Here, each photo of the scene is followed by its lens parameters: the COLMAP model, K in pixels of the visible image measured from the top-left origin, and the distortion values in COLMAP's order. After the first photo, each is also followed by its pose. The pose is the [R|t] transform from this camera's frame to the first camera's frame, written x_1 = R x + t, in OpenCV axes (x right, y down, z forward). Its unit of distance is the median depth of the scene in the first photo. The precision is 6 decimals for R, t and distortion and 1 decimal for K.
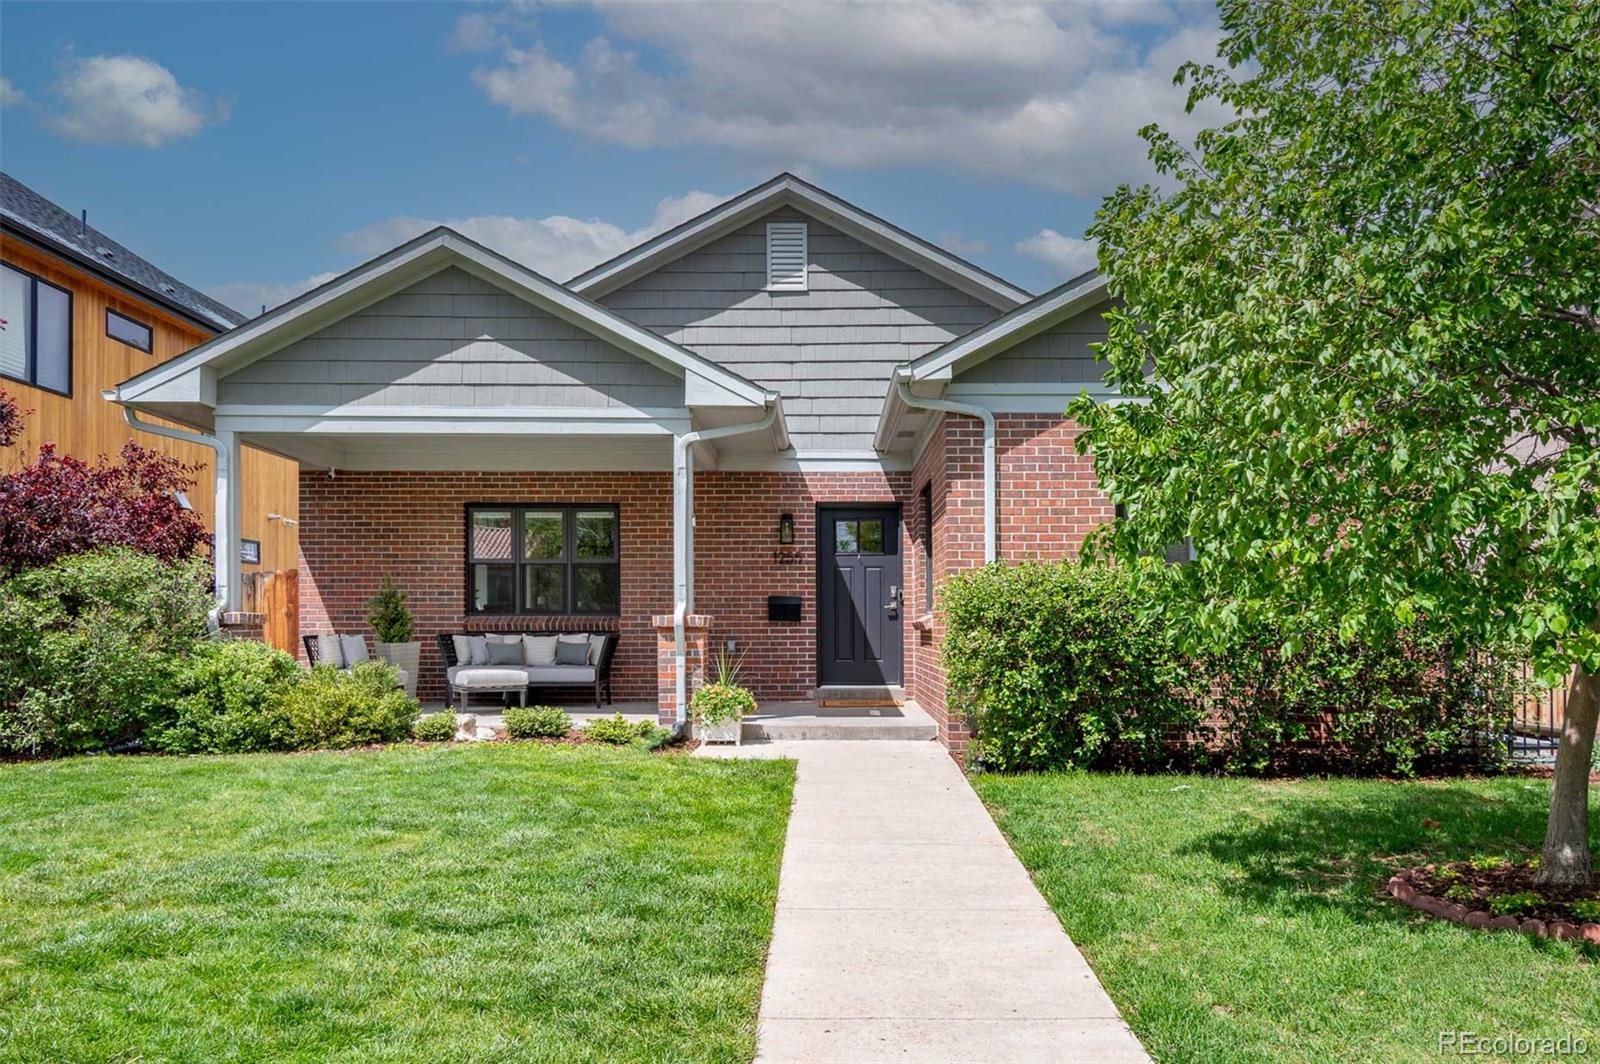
lens RADIAL K [[1155.2, 0, 797.9], [0, 1155.2, 519.2], [0, 0, 1]] dist [-0.001837, -0.002968]
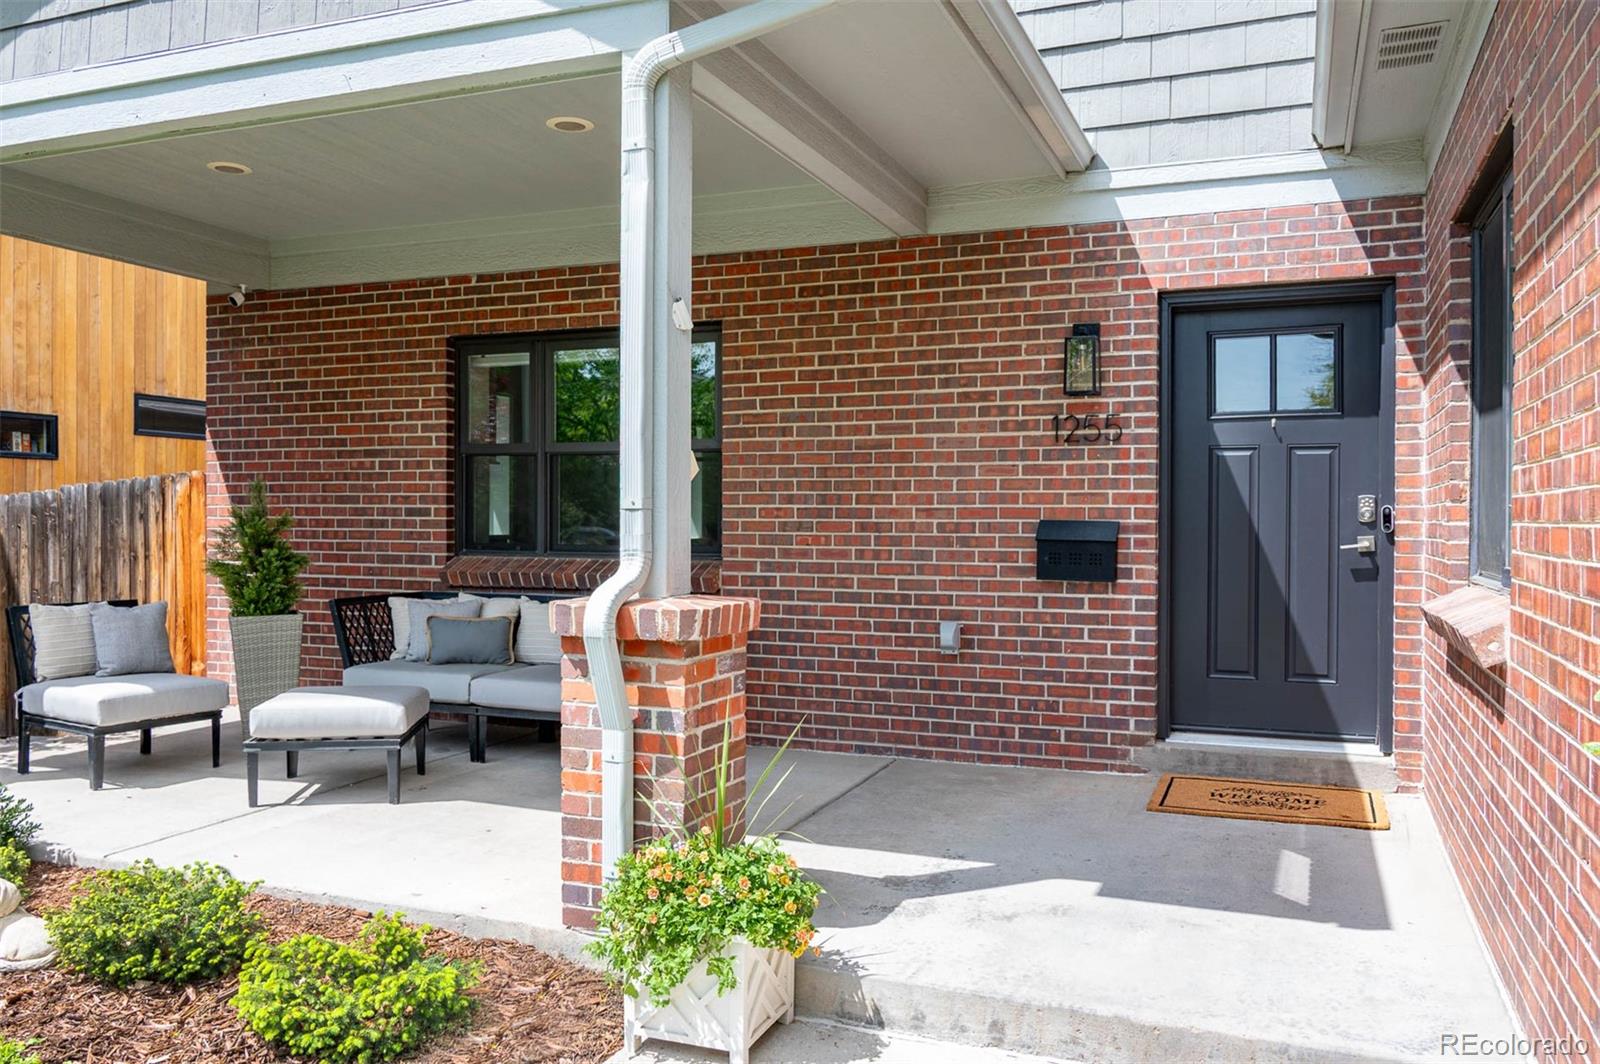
lens RADIAL K [[1155.2, 0, 797.9], [0, 1155.2, 519.2], [0, 0, 1]] dist [-0.001837, -0.002968]
pose [[0.926118, 0.005513, -0.377194, 0.052554], [0.029326, 0.995815, 0.086558, 0.026760], [0.376092, -0.091224, 0.922081, 0.572109]]
